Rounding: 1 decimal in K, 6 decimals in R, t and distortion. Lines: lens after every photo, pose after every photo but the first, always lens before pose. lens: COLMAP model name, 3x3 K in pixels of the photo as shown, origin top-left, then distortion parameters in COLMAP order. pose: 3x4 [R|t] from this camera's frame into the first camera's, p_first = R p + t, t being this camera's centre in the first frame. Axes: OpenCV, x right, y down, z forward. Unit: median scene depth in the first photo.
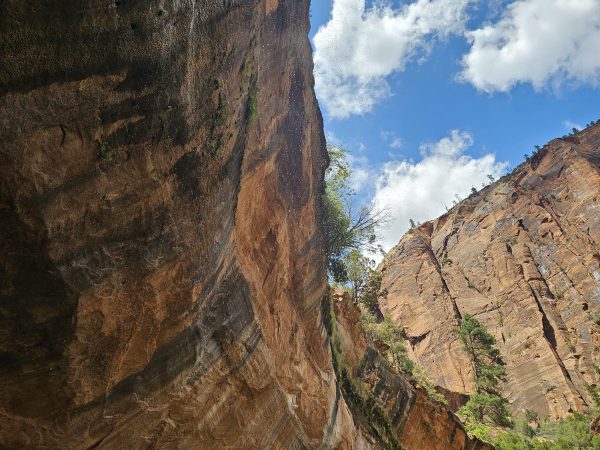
lens RADIAL K [[540.1, 0, 295.3], [0, 540.1, 227.3], [0, 0, 1]] dist [0.089462, -0.116885]
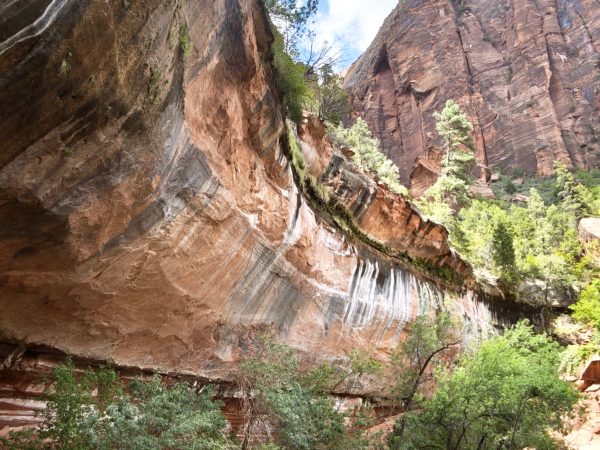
lens RADIAL K [[563.6, 0, 292.6], [0, 563.6, 225.7], [0, 0, 1]] dist [-0.048178, 0.087703]
pose [[0.999710, 0.016851, -0.017226, 0.072903], [-0.007578, 0.898416, 0.439079, -0.161024], [0.022875, -0.438821, 0.898283, -0.109127]]
